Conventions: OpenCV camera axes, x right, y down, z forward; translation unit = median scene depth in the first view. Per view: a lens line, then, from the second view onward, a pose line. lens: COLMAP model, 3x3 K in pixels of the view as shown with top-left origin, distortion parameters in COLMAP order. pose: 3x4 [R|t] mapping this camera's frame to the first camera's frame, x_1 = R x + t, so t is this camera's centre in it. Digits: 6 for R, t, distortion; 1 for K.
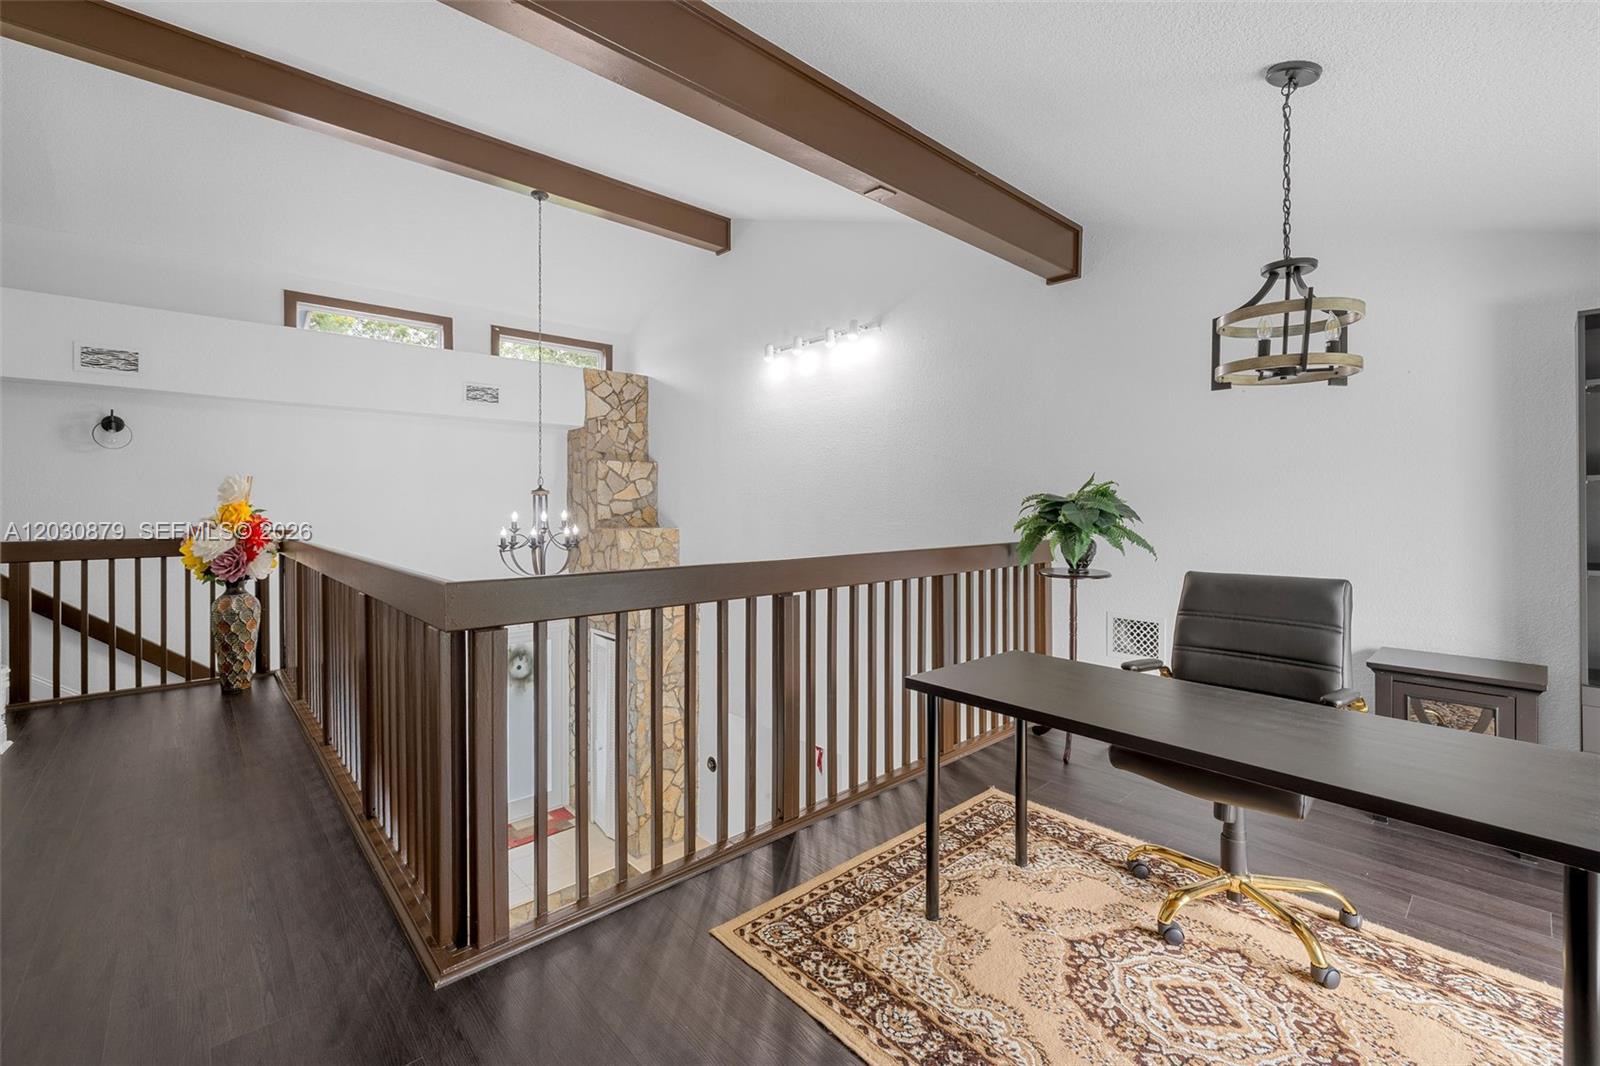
lens RADIAL K [[695.9, 0, 806.5], [0, 695.9, 511.5], [0, 0, 1]] dist [0.000105, -0.000663]
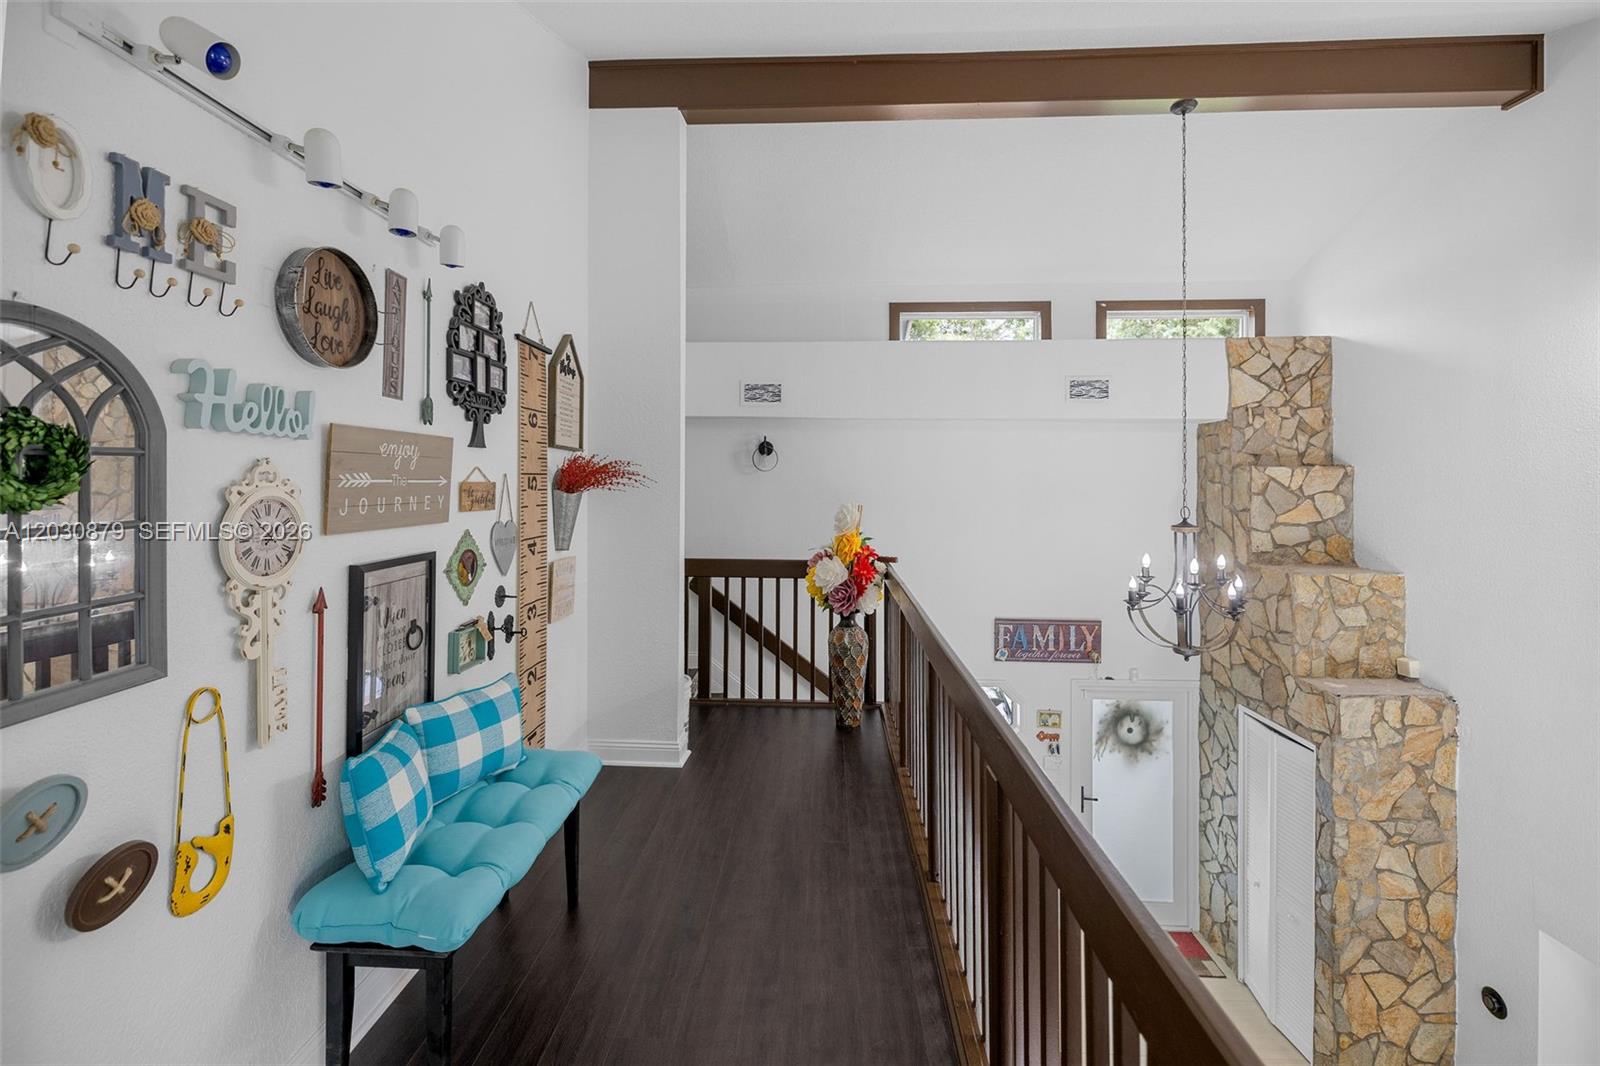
lens RADIAL K [[695.9, 0, 786.4], [0, 695.9, 471.8], [0, 0, 1]] dist [0.000105, -0.000663]
pose [[0.706143, -0.003585, -0.708060, -0.144219], [-0.006190, 0.999918, -0.011236, -0.062291], [0.708042, 0.012317, 0.706063, 0.187197]]
